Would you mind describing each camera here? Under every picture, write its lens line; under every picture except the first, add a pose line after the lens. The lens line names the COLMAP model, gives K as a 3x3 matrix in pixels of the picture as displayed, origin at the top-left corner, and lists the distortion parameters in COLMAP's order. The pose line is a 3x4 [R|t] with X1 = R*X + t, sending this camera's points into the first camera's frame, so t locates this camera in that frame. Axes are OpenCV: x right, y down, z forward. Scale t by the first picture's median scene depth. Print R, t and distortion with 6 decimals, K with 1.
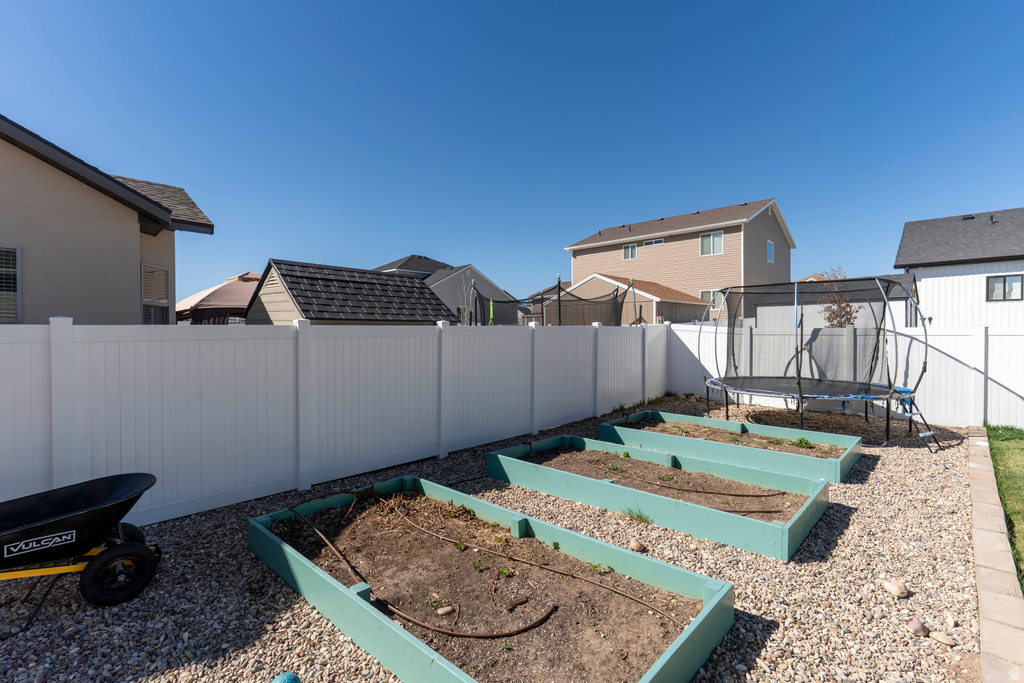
lens RADIAL K [[470.1, 0, 512.0], [0, 470.1, 341.5], [0, 0, 1]] dist [0.002218, 0.000433]
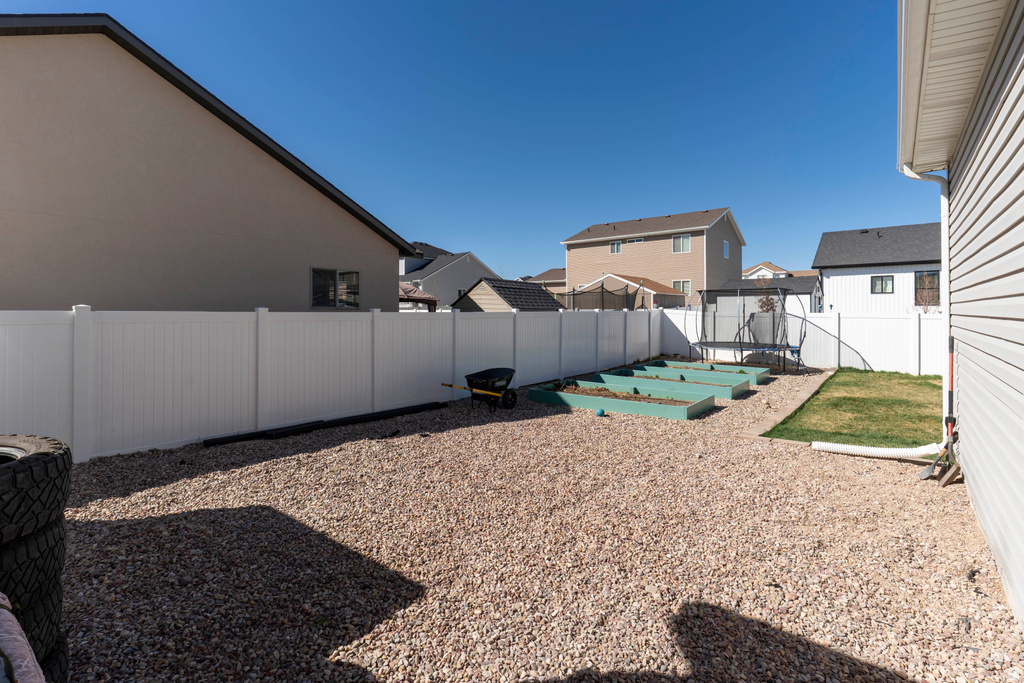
lens RADIAL K [[465.4, 0, 512.7], [0, 465.4, 315.7], [0, 0, 1]] dist [-0.000268, -0.000031]
pose [[0.997419, 0.004910, 0.071632, -0.244688], [-0.004167, 0.999936, -0.010517, 0.002292], [-0.071679, 0.010191, 0.997376, -0.448861]]
